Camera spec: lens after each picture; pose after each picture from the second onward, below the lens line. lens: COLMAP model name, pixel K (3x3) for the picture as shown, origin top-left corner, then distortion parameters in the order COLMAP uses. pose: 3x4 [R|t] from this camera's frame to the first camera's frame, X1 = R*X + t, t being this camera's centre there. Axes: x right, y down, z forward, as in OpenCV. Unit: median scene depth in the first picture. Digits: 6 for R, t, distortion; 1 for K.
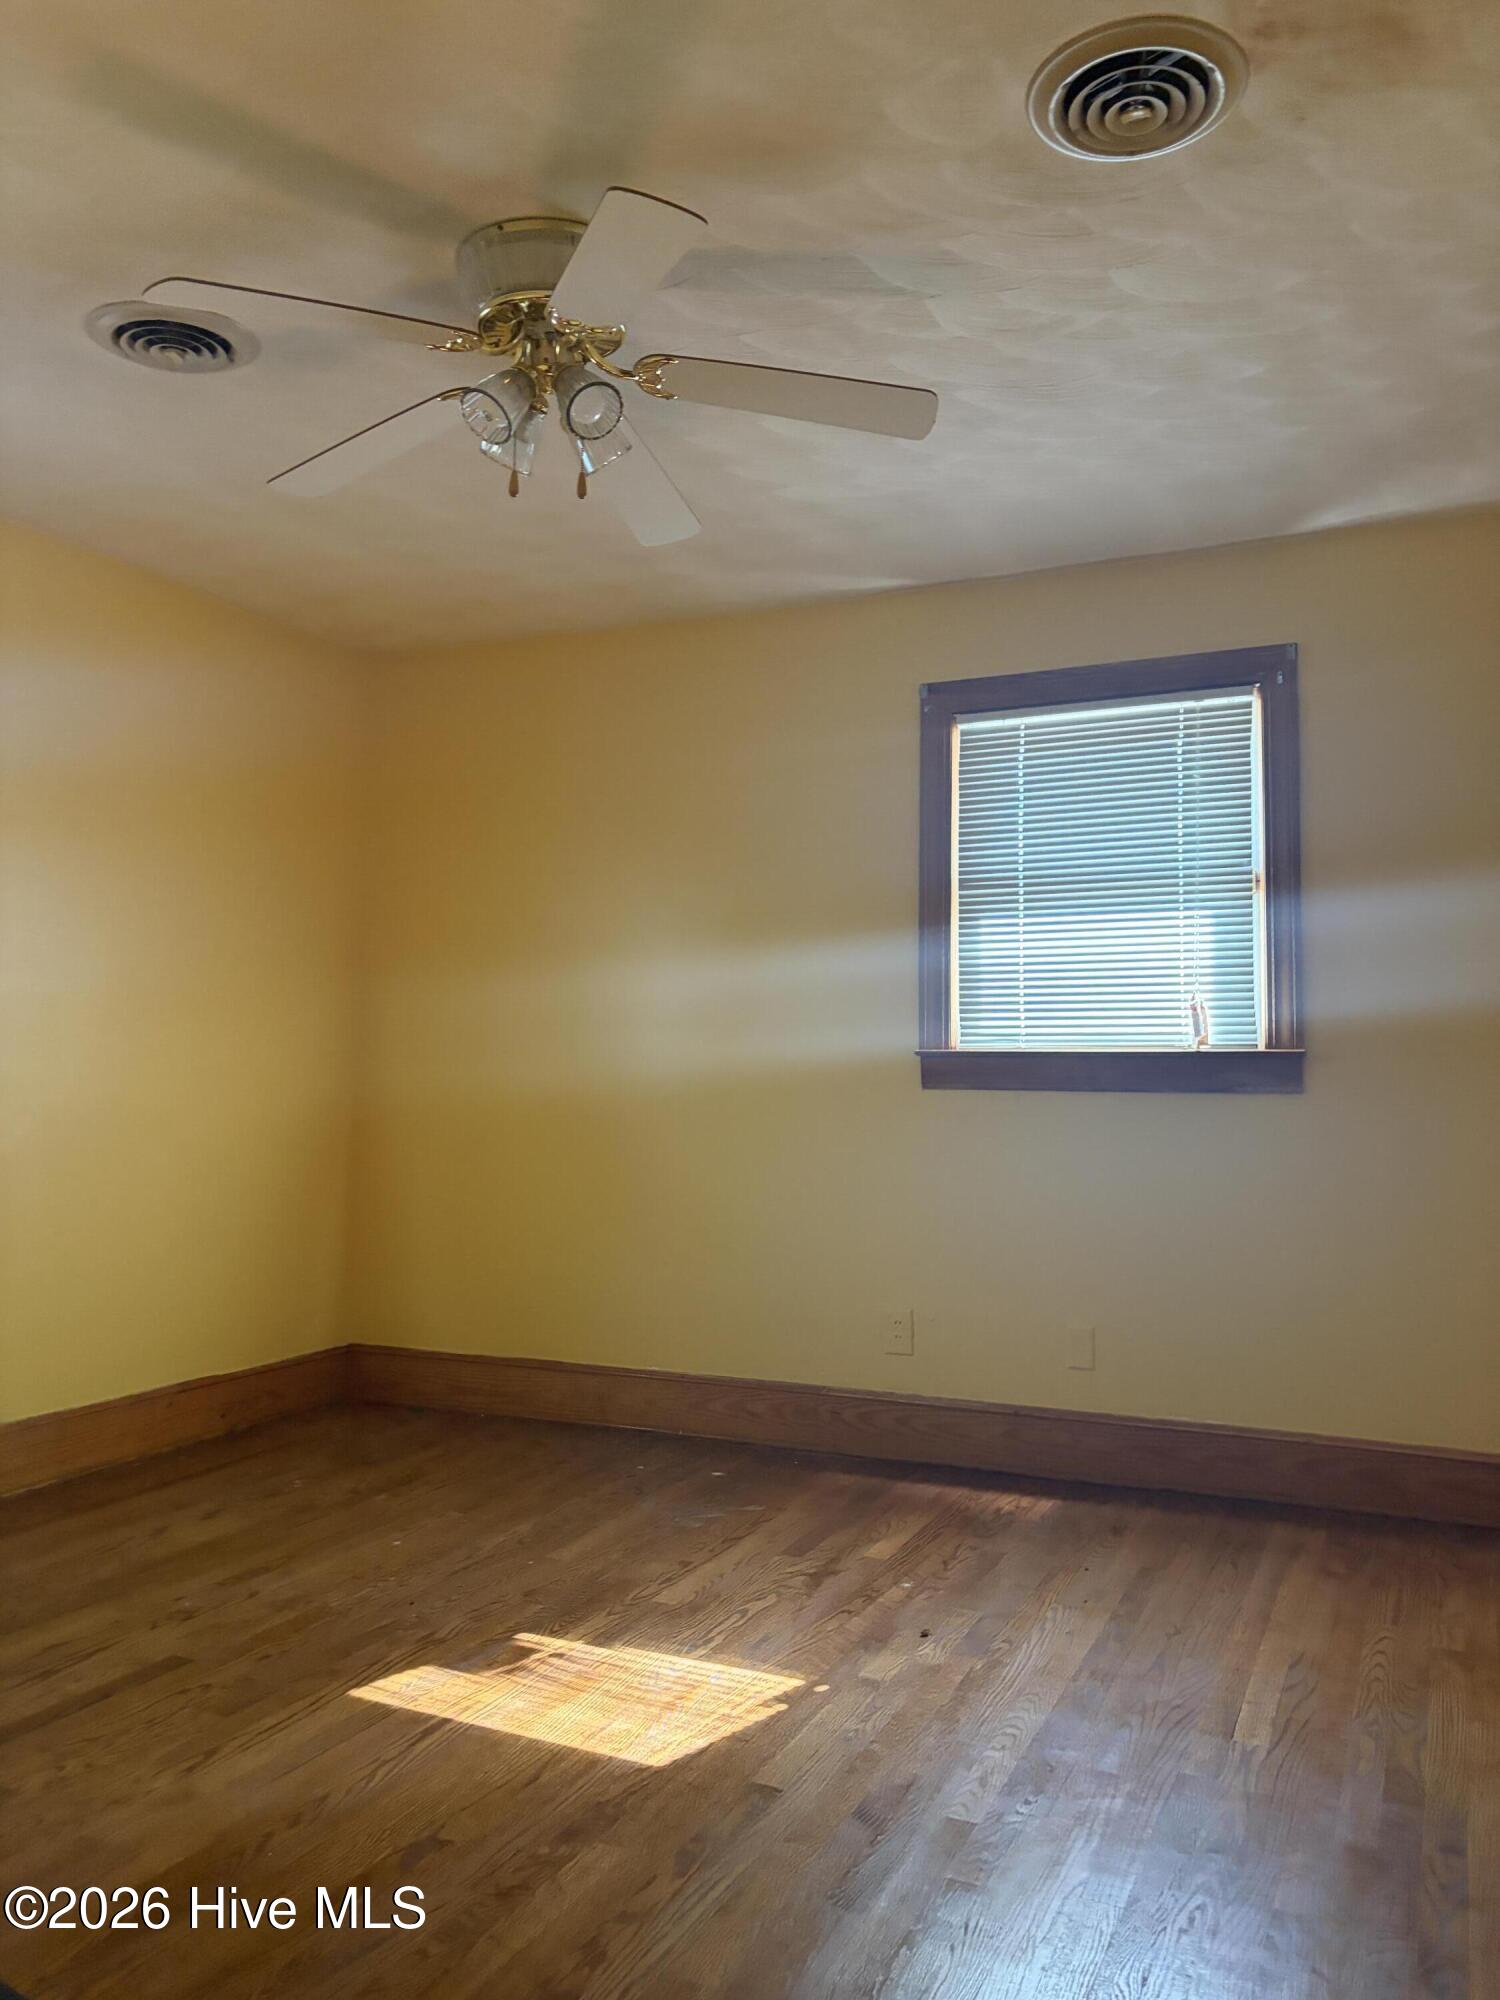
lens RADIAL K [[1506.8, 0, 754.1], [0, 1506.8, 1005.2], [0, 0, 1]] dist [0.059779, -0.065462]
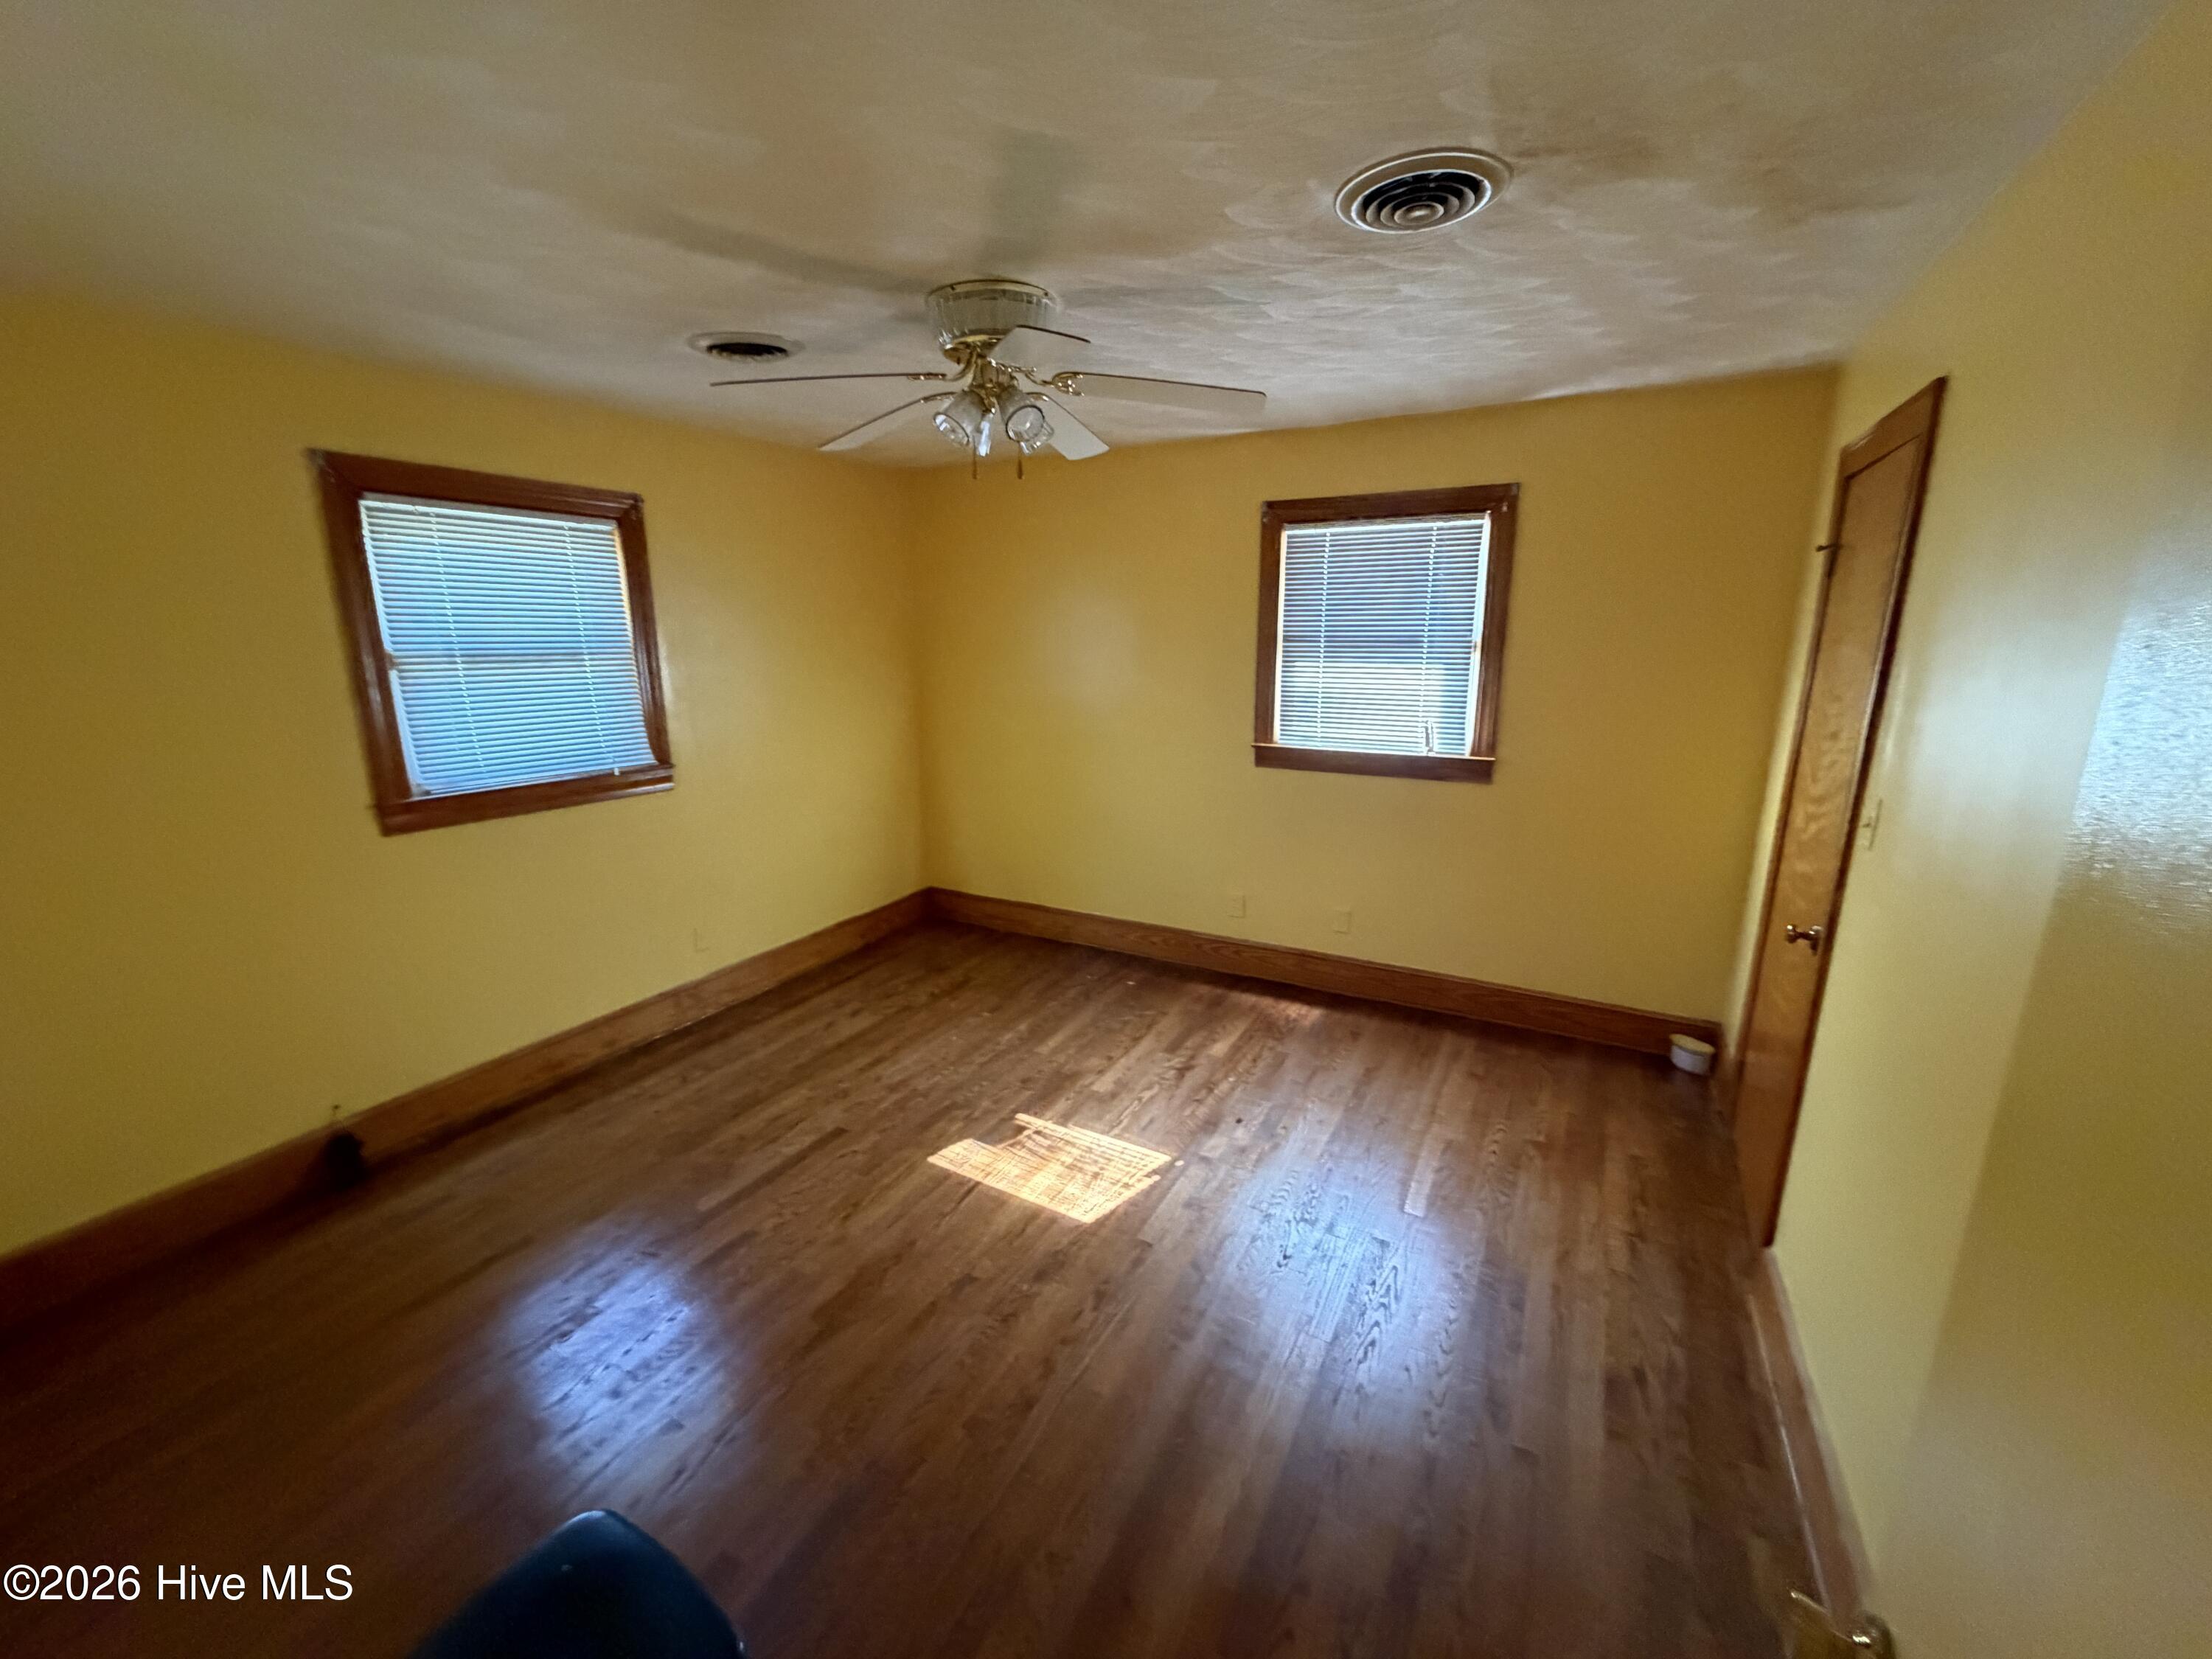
lens RADIAL K [[874.0, 0, 1097.9], [0, 874.0, 829.3], [0, 0, 1]] dist [-0.001810, 0.000173]
pose [[0.996550, 0.003401, -0.082928, 0.030260], [0.020074, 0.959621, 0.280580, -0.220084], [0.080534, -0.281276, 0.956242, 0.087411]]
